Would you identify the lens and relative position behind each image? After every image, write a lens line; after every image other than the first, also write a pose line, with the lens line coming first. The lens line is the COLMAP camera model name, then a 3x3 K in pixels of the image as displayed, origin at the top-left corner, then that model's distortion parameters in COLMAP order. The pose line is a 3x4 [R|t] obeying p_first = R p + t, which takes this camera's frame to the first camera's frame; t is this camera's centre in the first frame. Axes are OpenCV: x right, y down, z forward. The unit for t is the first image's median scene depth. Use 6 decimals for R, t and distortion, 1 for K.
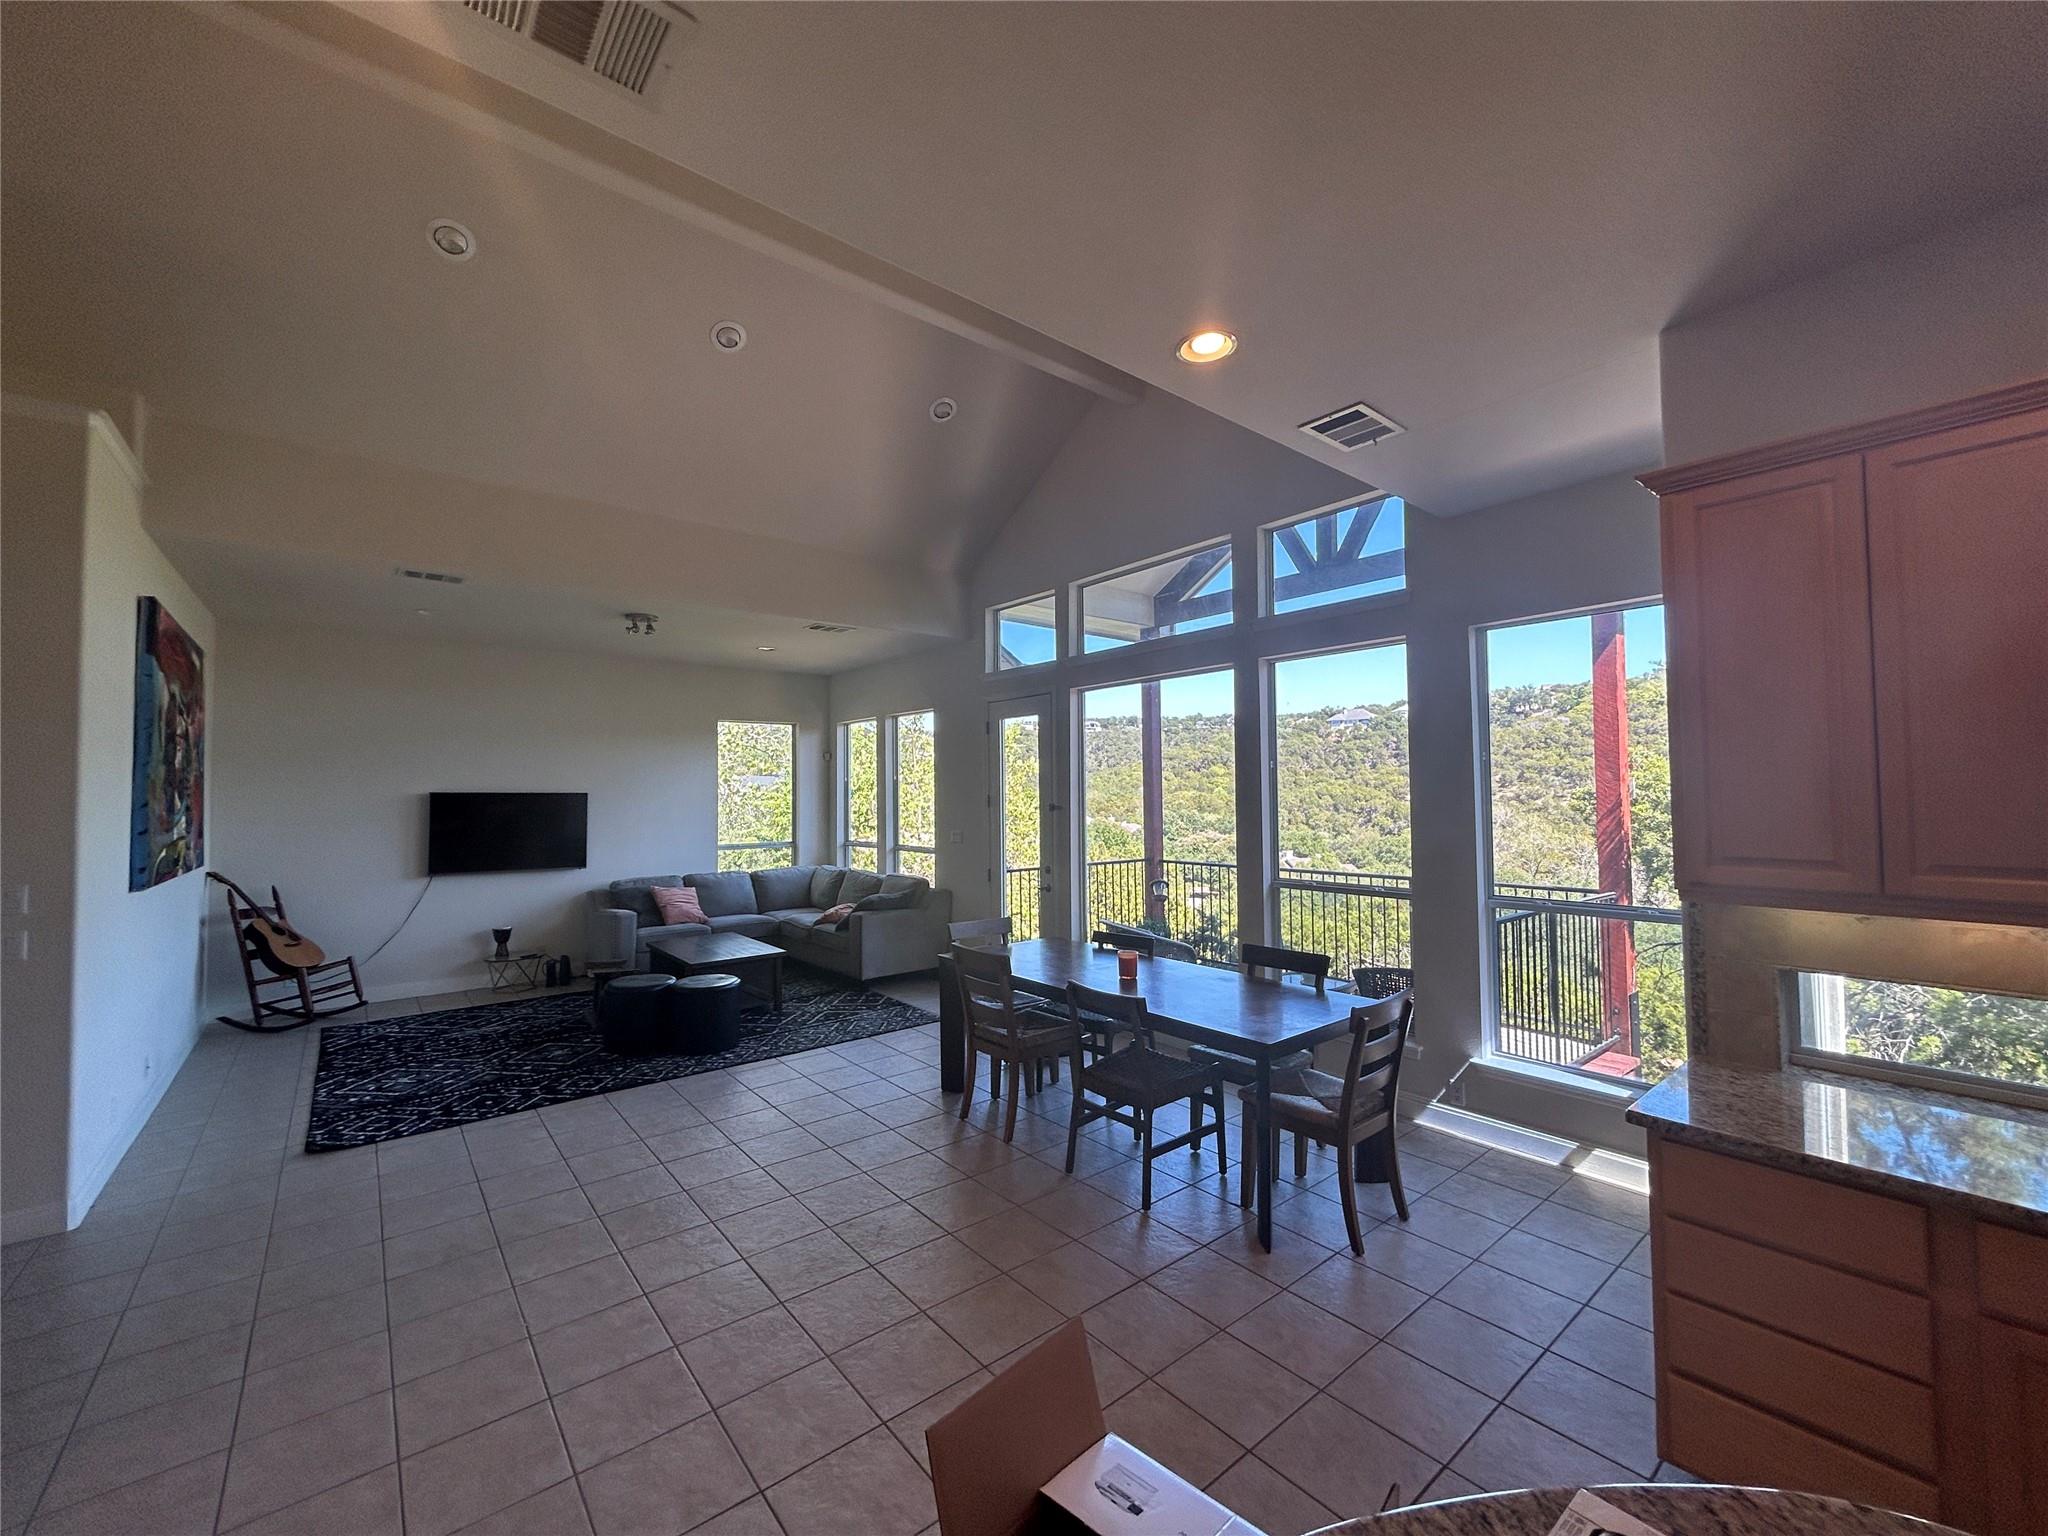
lens RADIAL K [[824.0, 0, 1018.2], [0, 824.0, 763.4], [0, 0, 1]] dist [0.000333, -0.000396]
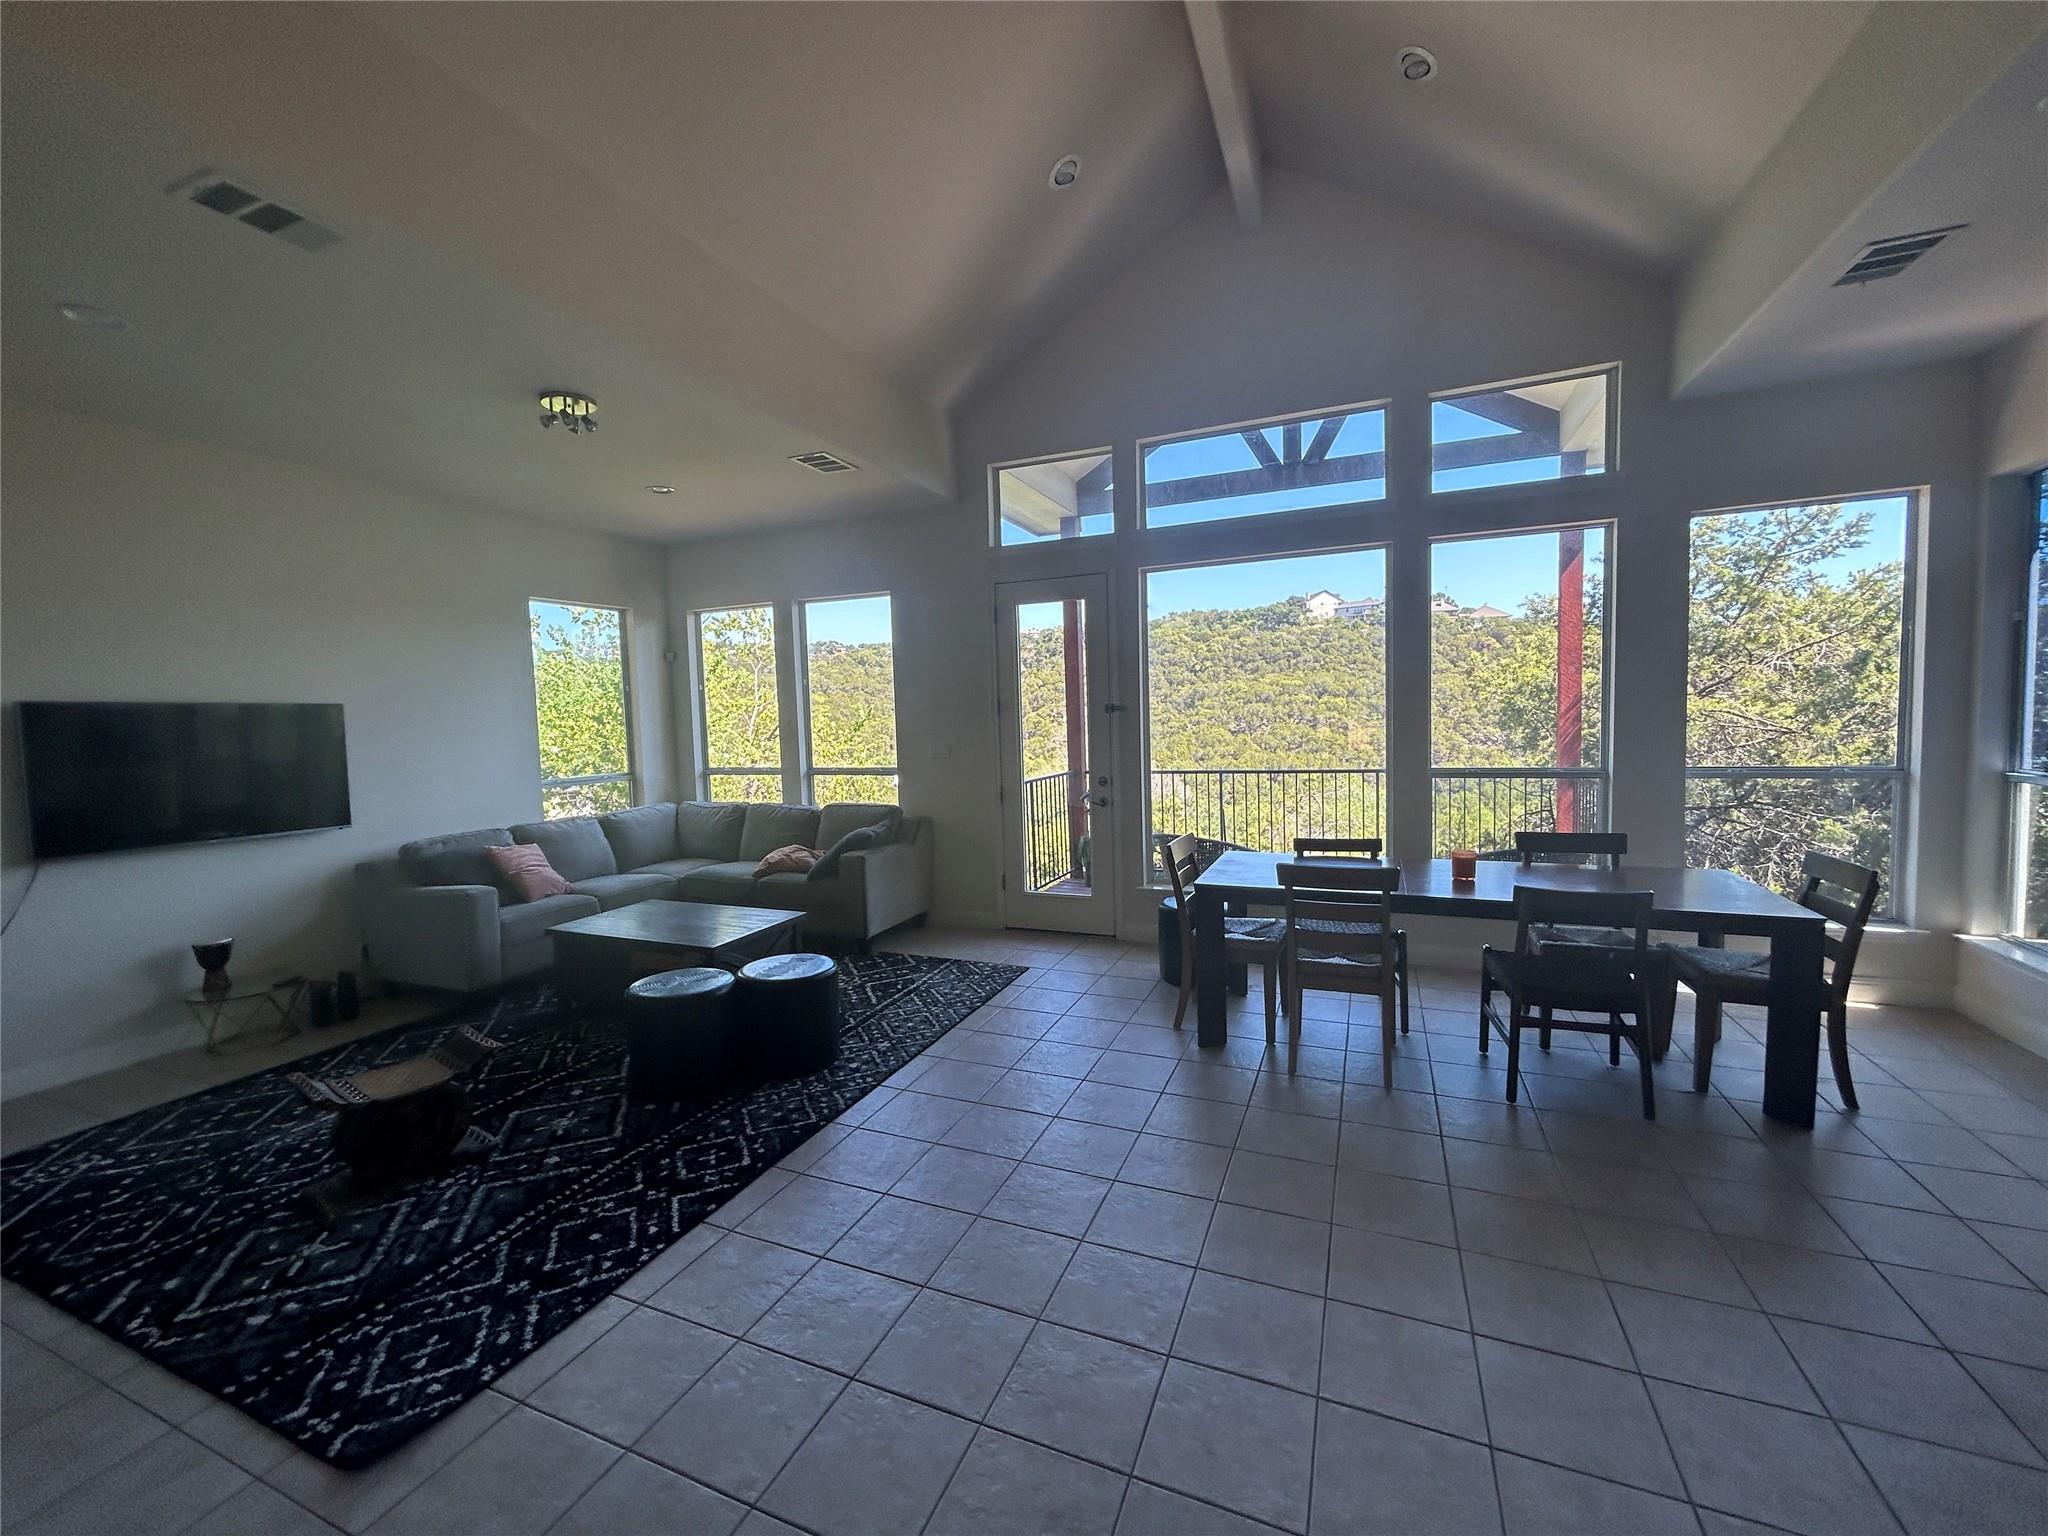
lens RADIAL K [[824.0, 0, 1018.2], [0, 824.0, 763.4], [0, 0, 1]] dist [0.000333, -0.000396]
pose [[0.884960, -0.044926, 0.463495, -0.399982], [0.004774, 0.996158, 0.087440, 0.031760], [-0.465643, -0.075168, 0.881774, 0.257421]]
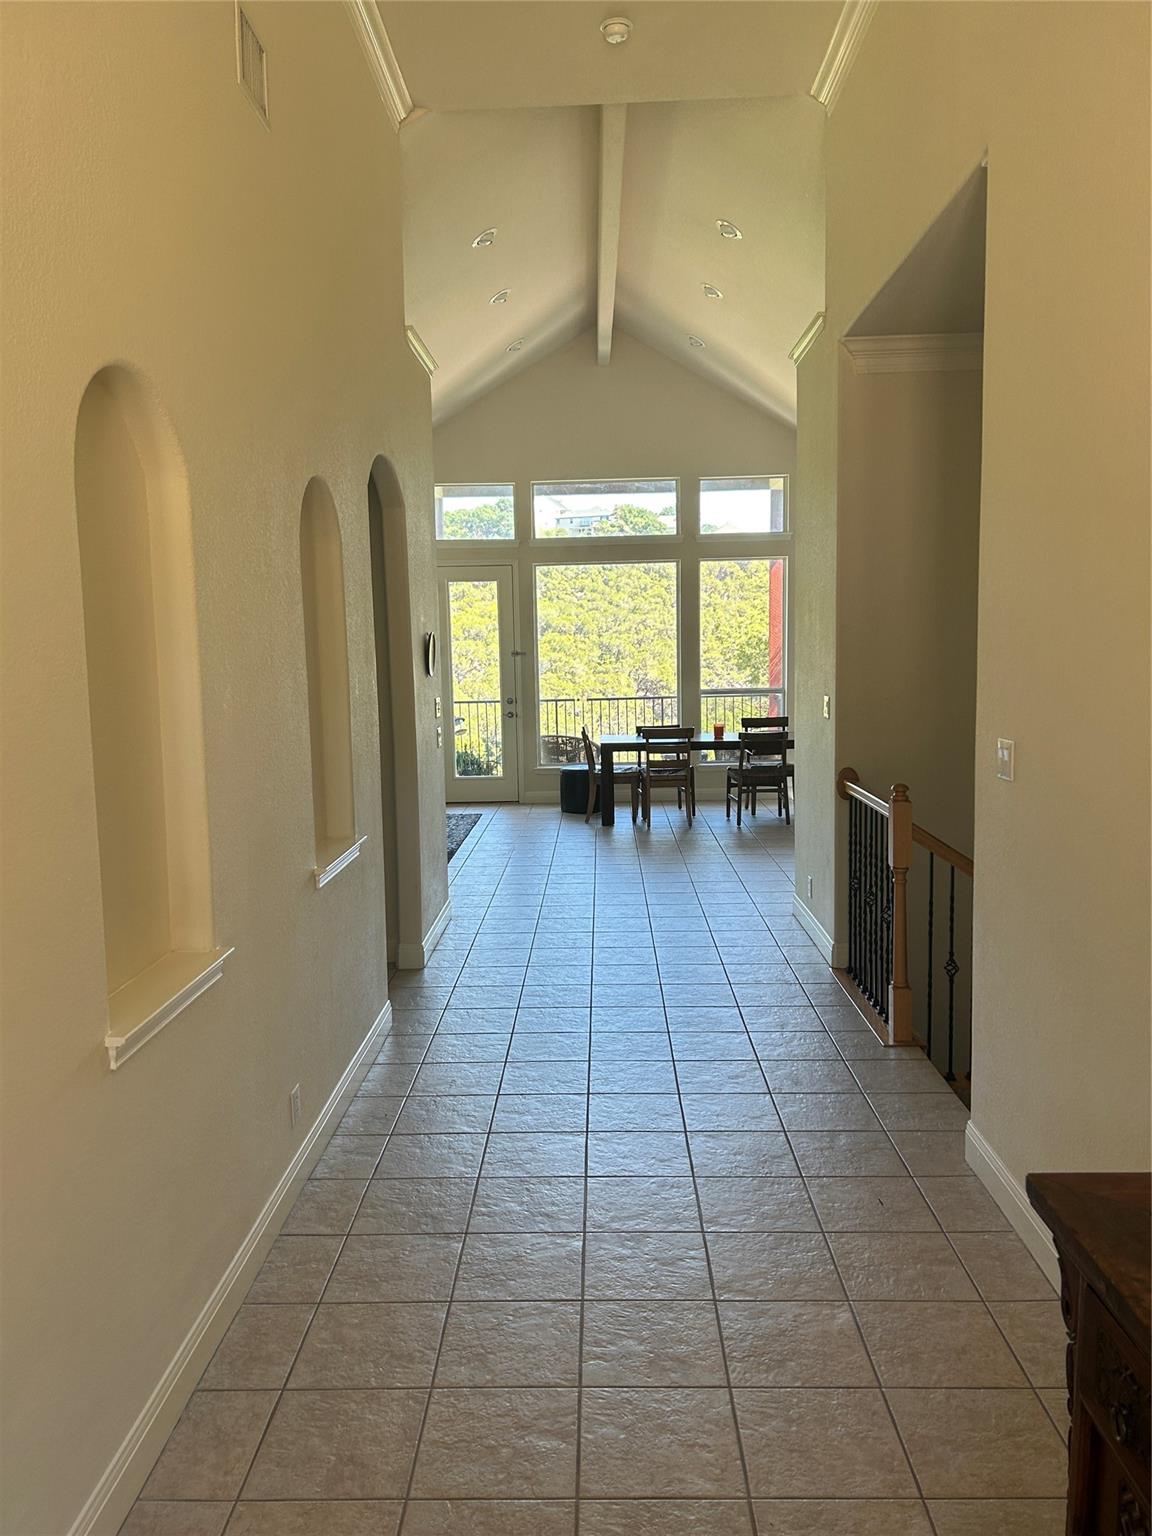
lens RADIAL K [[1155.7, 0, 576.0], [0, 1155.7, 768.0], [0, 0, 1]] dist [0.063252, -0.071122]
pose [[0.646073, -0.085939, 0.758422, -1.196923], [-0.013307, 0.992222, 0.123767, 0.003699], [-0.763159, -0.090055, 0.639905, -0.257238]]
